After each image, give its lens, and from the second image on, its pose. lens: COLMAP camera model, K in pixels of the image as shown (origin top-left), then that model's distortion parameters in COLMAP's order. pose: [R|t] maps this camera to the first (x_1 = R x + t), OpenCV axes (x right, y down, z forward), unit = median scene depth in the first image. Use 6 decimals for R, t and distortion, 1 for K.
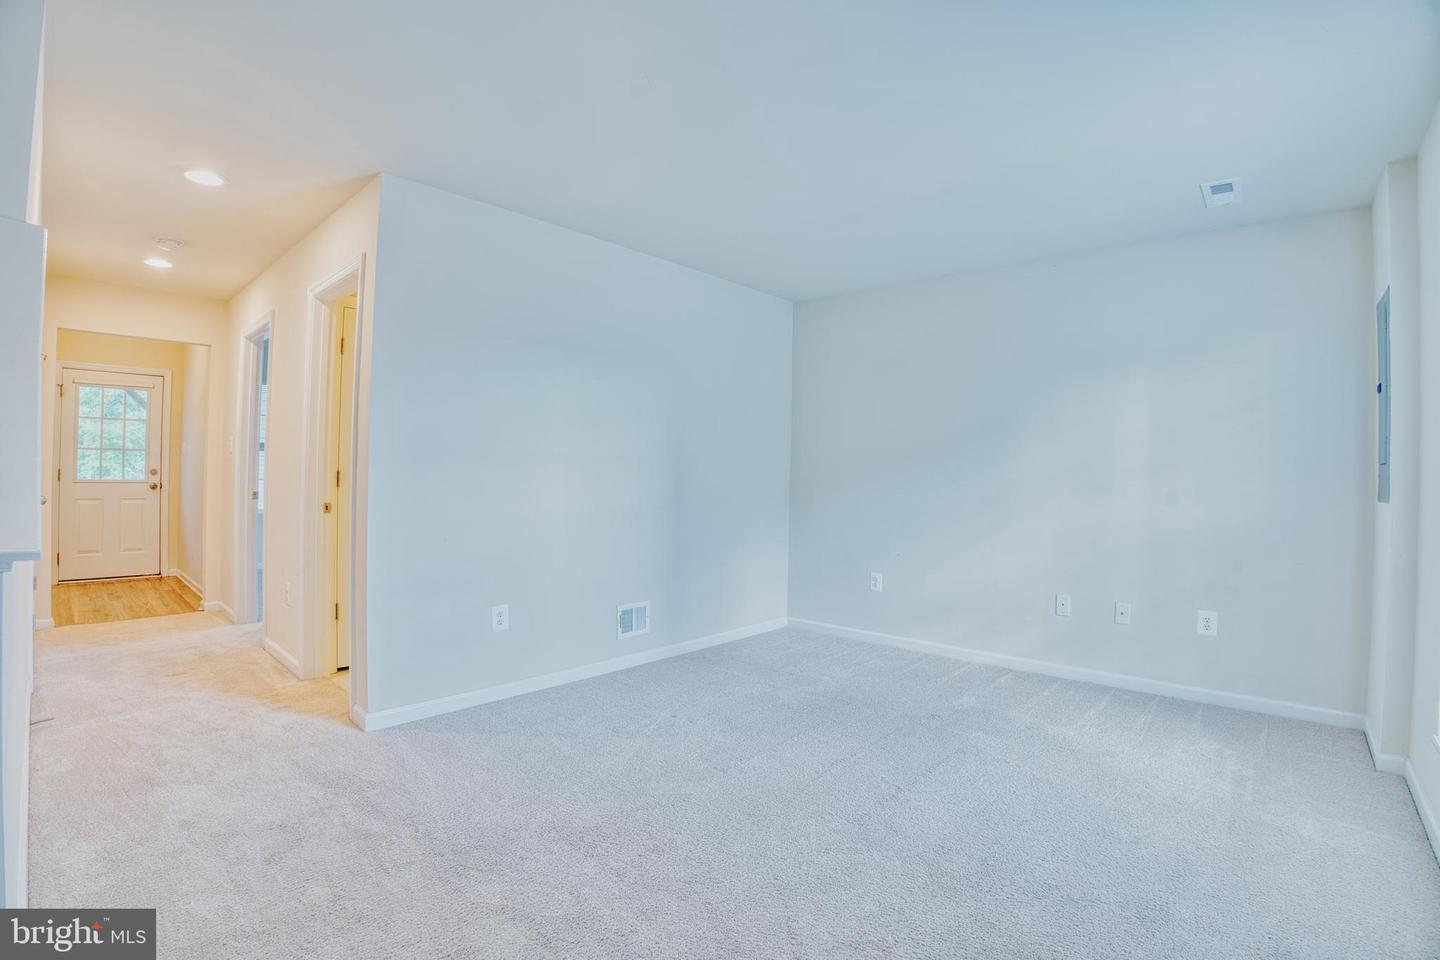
lens RADIAL K [[672.3, 0, 718.2], [0, 672.3, 475.2], [0, 0, 1]] dist [-0.093234, 0.018814]
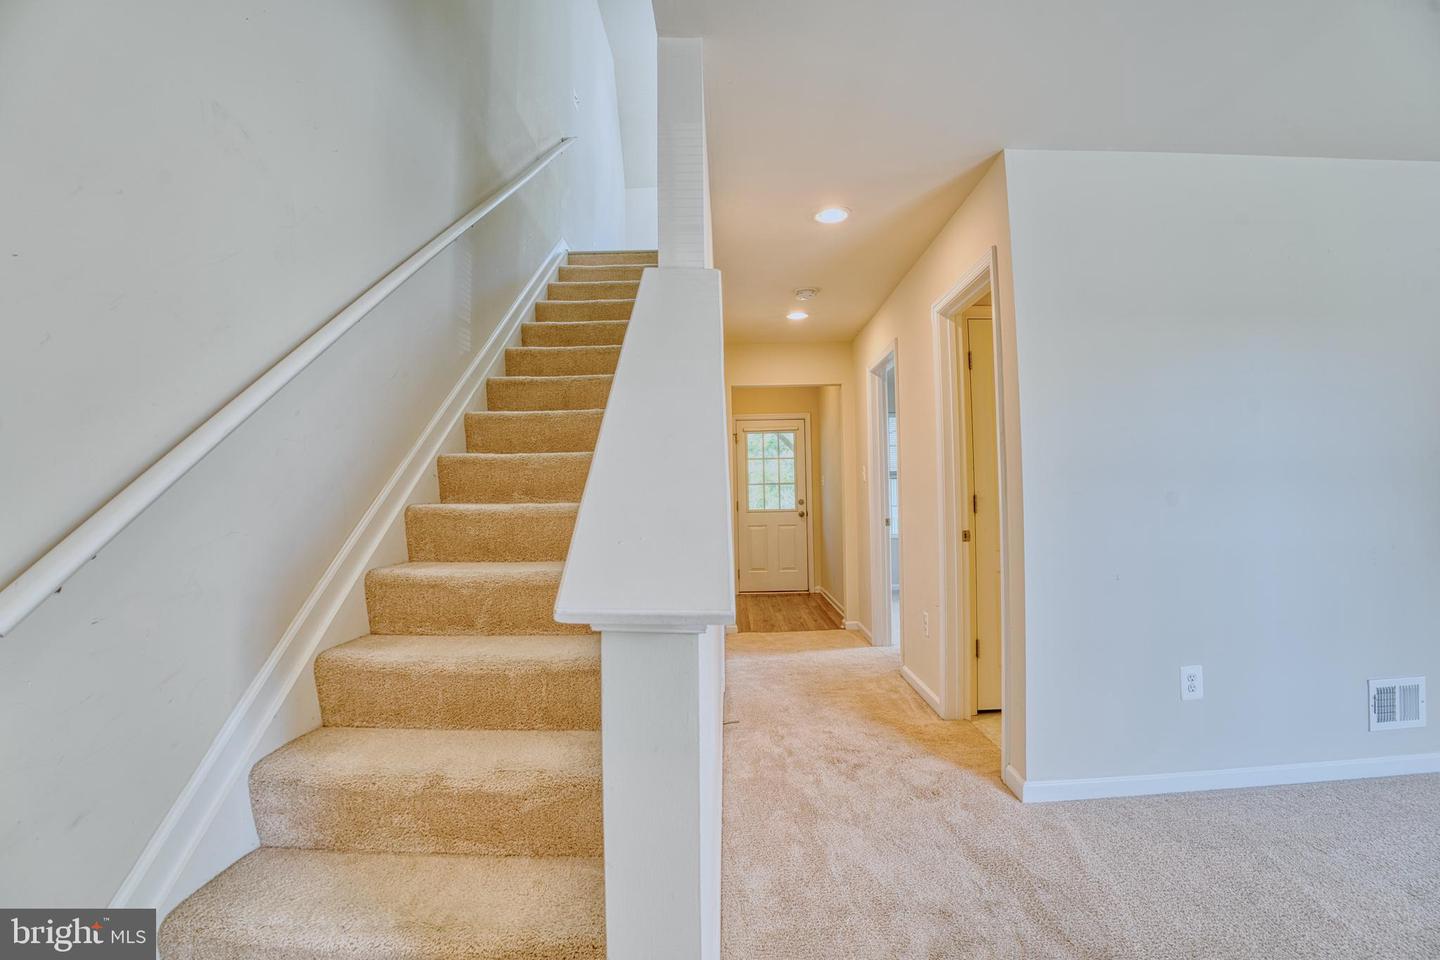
lens RADIAL K [[672.3, 0, 718.2], [0, 672.3, 475.2], [0, 0, 1]] dist [-0.093234, 0.018814]
pose [[0.663586, -0.056644, -0.745952, -0.117645], [0.033017, 0.998375, -0.046440, -0.002952], [0.747371, 0.006188, 0.664378, 0.104656]]
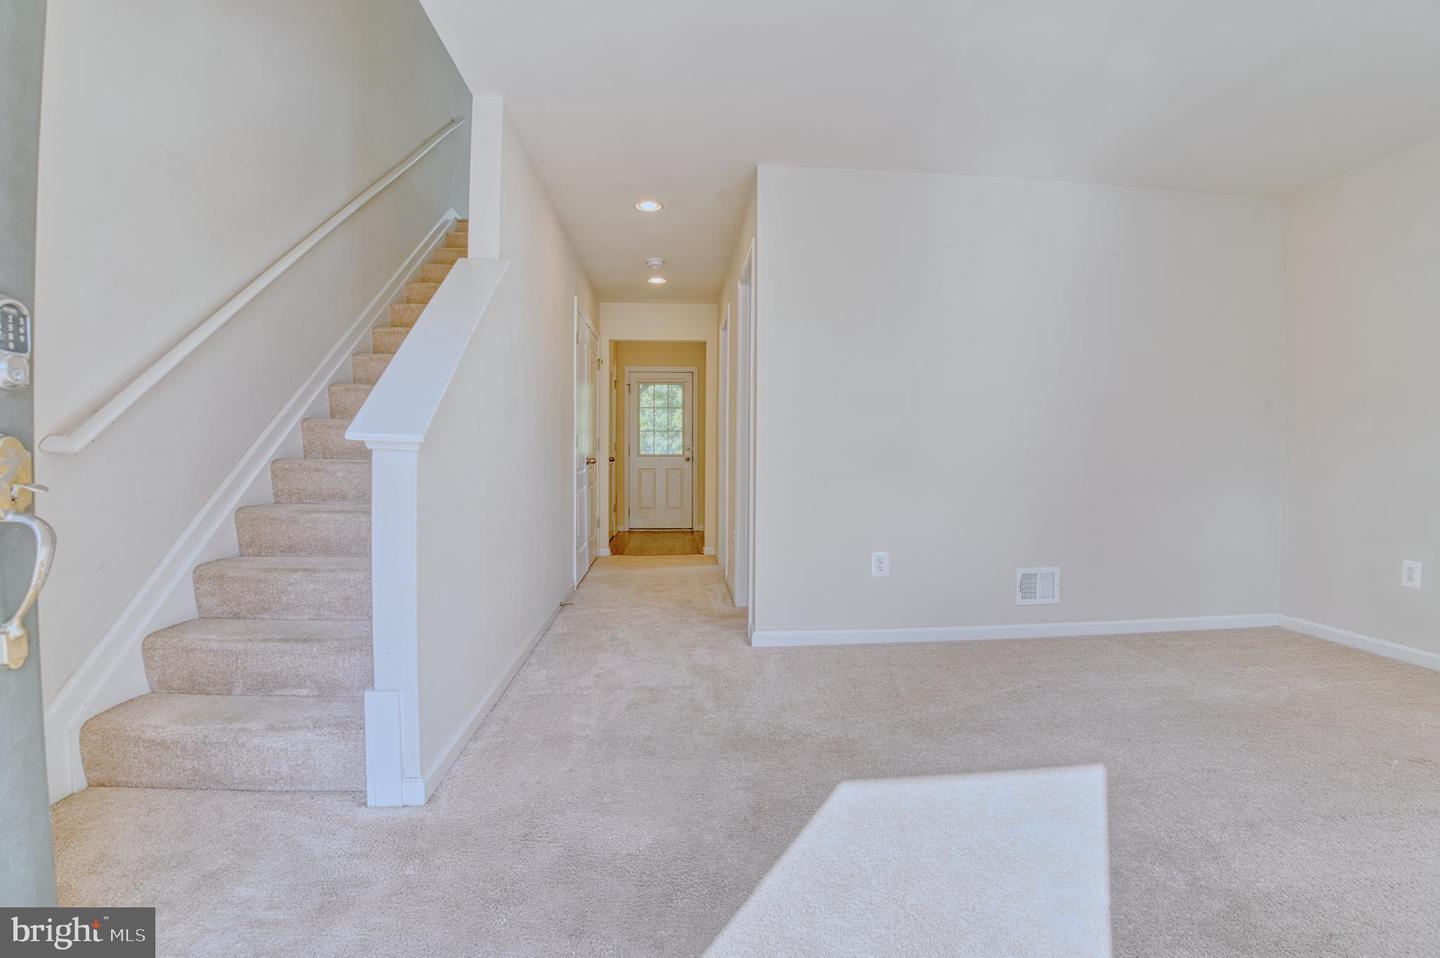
lens RADIAL K [[707.0, 0, 719.9], [0, 707.0, 472.3], [0, 0, 1]] dist [-0.100793, 0.021905]
pose [[0.717244, -0.002883, -0.696816, 0.223293], [0.010712, 0.999919, 0.006889, 0.054742], [0.696739, -0.012405, 0.717217, 0.039416]]
